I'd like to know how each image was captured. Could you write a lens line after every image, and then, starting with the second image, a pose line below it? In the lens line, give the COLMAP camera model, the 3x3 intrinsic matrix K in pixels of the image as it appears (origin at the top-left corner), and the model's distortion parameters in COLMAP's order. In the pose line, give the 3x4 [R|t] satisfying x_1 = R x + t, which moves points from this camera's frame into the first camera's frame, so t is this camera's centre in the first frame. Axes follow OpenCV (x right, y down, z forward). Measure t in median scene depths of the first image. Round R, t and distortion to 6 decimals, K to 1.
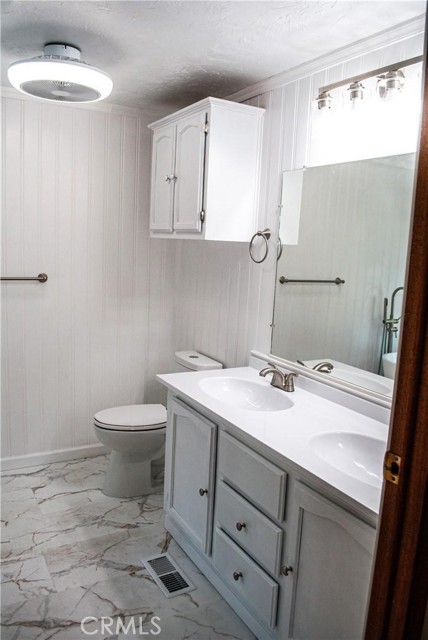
lens RADIAL K [[505.6, 0, 214.7], [0, 505.6, 316.9], [0, 0, 1]] dist [-0.078173, 0.008369]
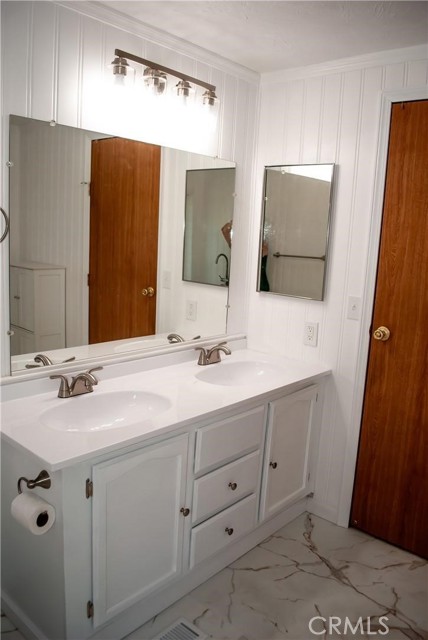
lens RADIAL K [[505.6, 0, 214.4], [0, 505.6, 322.6], [0, 0, 1]] dist [-0.078173, 0.008369]
pose [[-0.327116, -0.246401, 0.912295, -0.853715], [0.063164, 0.957547, 0.281271, -0.248194], [-0.942871, 0.149632, -0.297665, 1.292141]]
